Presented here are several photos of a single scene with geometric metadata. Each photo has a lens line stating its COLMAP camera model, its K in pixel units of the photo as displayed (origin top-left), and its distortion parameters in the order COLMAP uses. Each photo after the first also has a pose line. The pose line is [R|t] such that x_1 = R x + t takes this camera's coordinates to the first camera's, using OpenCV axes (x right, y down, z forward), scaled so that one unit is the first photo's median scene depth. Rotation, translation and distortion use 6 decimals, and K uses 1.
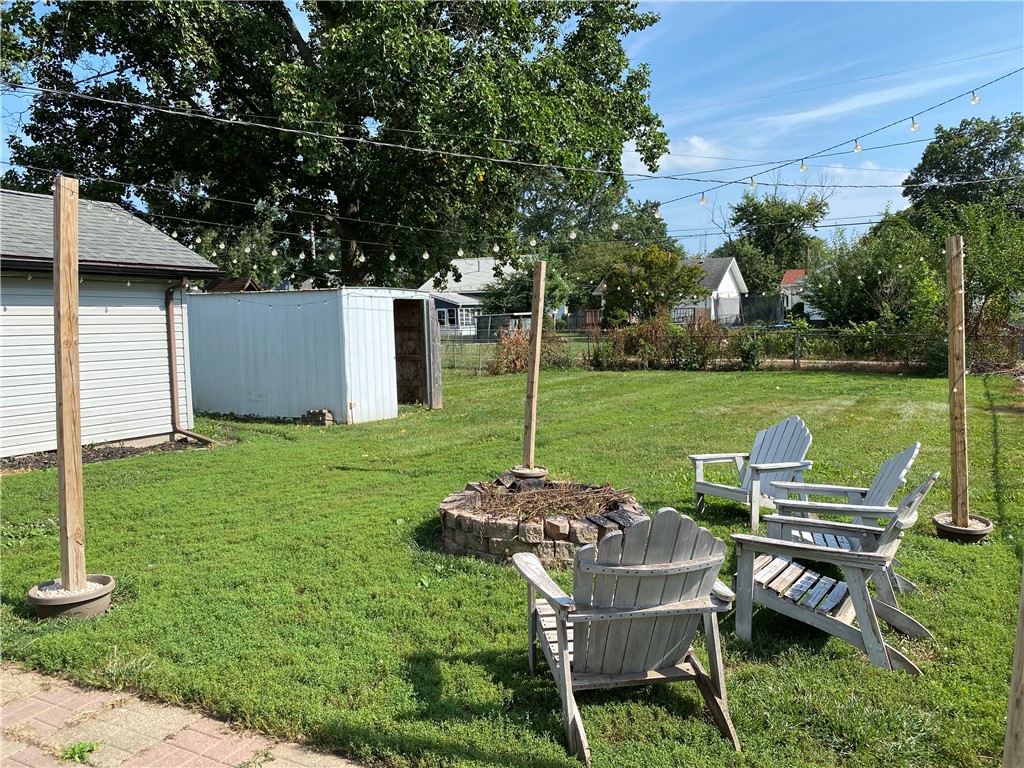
lens RADIAL K [[783.8, 0, 514.2], [0, 783.8, 380.2], [0, 0, 1]] dist [0.005802, 0.003906]
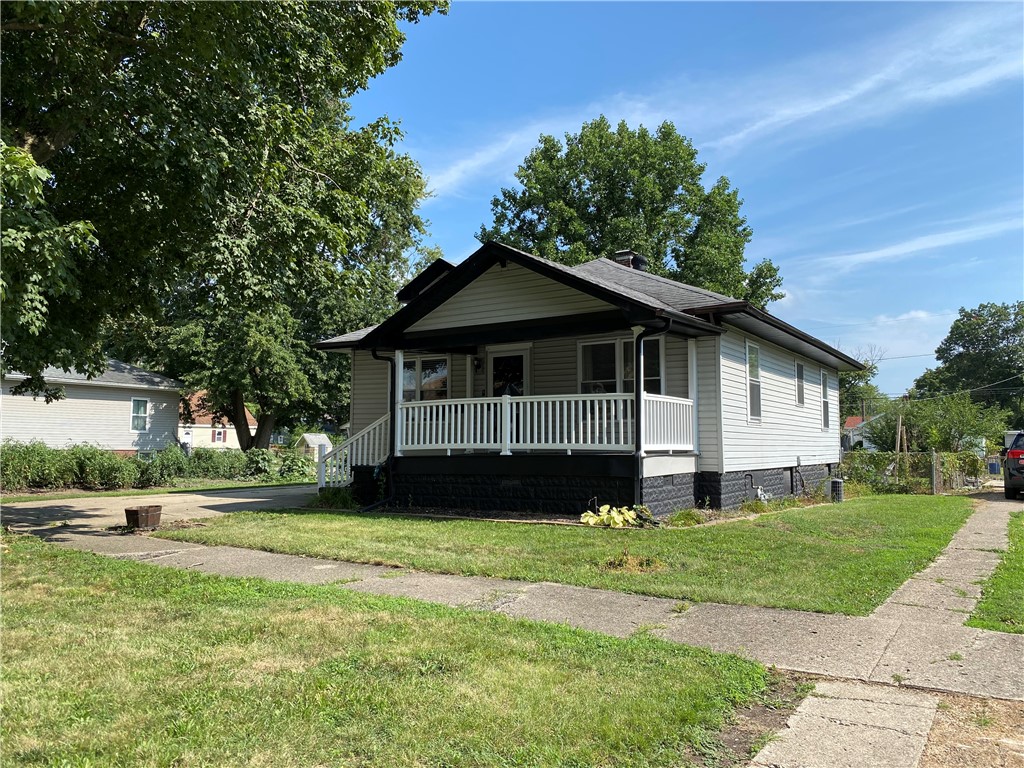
lens RADIAL K [[783.8, 0, 509.5], [0, 783.8, 384.3], [0, 0, 1]] dist [0.005802, 0.003906]
pose [[0.996468, 0.013958, -0.082805, -0.104524], [-0.027235, 0.986506, -0.161445, 0.035085], [0.079434, 0.163130, 0.983402, -0.335970]]
